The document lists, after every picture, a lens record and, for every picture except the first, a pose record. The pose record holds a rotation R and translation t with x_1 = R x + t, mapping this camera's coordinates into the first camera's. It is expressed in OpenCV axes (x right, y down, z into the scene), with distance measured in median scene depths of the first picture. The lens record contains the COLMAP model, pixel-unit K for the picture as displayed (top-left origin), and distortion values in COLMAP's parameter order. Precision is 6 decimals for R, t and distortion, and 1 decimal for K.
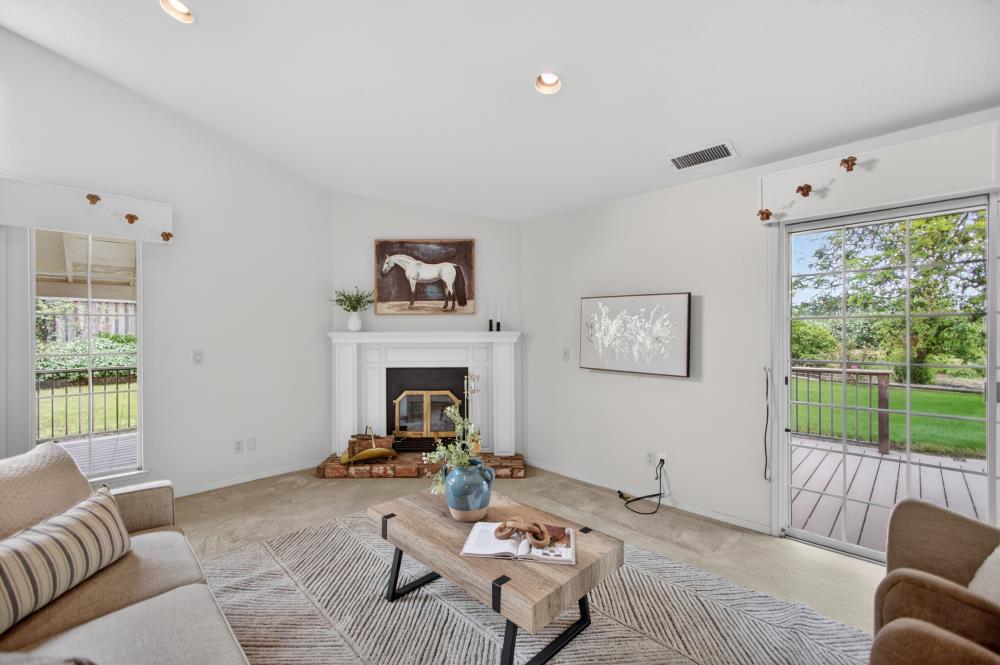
lens RADIAL K [[428.6, 0, 500.2], [0, 428.6, 333.2], [0, 0, 1]] dist [-0.005122, 0.003155]
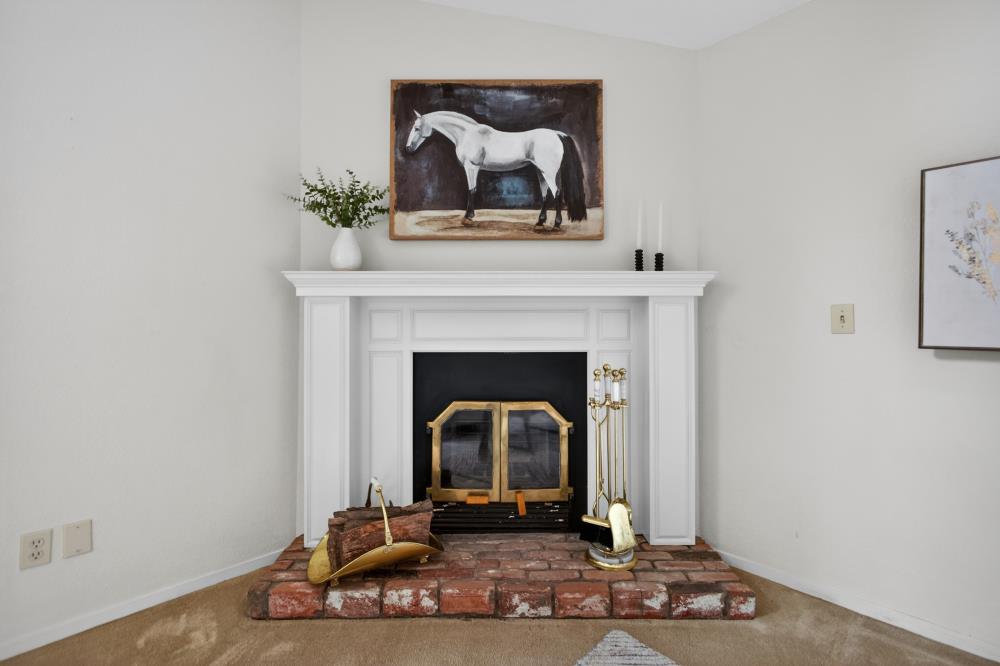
lens RADIAL K [[428.6, 0, 502.5], [0, 428.6, 330.1], [0, 0, 1]] dist [-0.005122, 0.003155]
pose [[0.999976, 0.004031, 0.005579, -0.172364], [-0.003959, 0.999909, -0.012897, 0.062342], [-0.005631, 0.012875, 0.999901, 0.534650]]
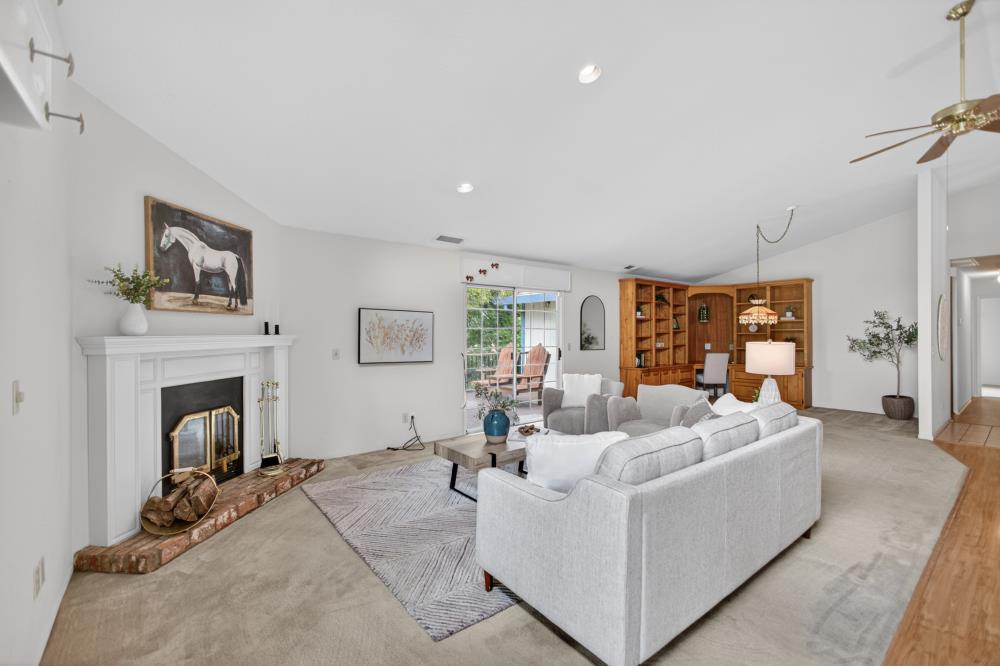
lens RADIAL K [[428.6, 0, 499.5], [0, 428.6, 334.0], [0, 0, 1]] dist [-0.005122, 0.003155]
pose [[0.115467, 0.000316, 0.993311, -0.889134], [0.001967, 0.999998, -0.000547, -0.004156], [-0.993309, 0.002017, 0.115466, 0.387916]]
